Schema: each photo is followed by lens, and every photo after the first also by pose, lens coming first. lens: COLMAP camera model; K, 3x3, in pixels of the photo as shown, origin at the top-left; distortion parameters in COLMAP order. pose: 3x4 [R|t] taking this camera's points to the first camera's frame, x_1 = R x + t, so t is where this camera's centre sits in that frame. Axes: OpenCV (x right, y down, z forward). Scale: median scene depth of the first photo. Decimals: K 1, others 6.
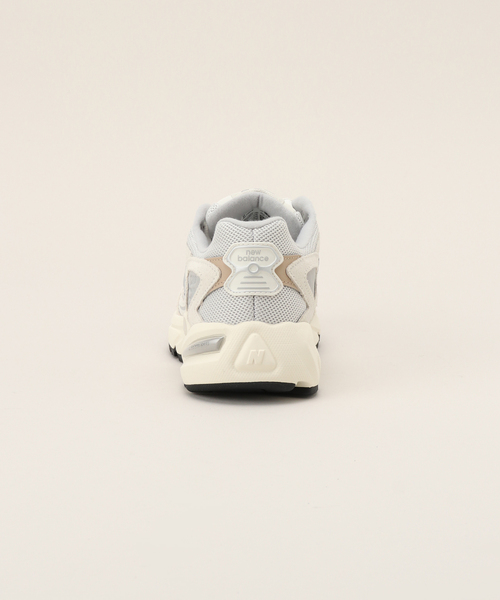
lens RADIAL K [[2518.2, 0, 250.0], [0, 2518.2, 300.0], [0, 0, 1]] dist [0.133756, 1.548263]
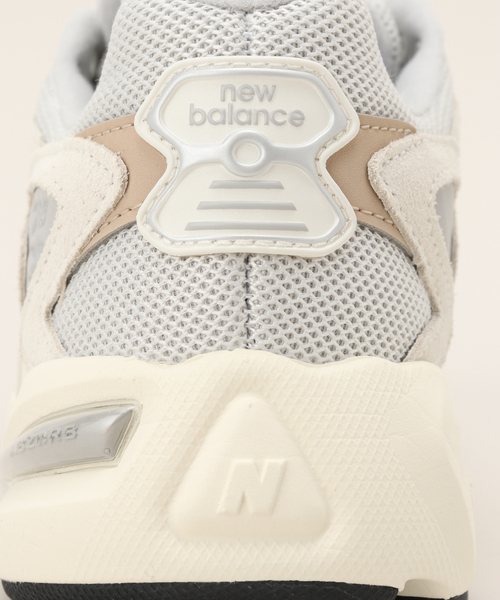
lens RADIAL K [[1975.9, 0, 250.0], [0, 1975.9, 300.0], [0, 0, 1]] dist [0.028777, 1.463861]
pose [[0.999882, 0.014302, 0.005683, 0.000637], [-0.013936, 0.998101, -0.059997, 0.015596], [-0.006531, 0.059911, 0.998182, 0.789687]]
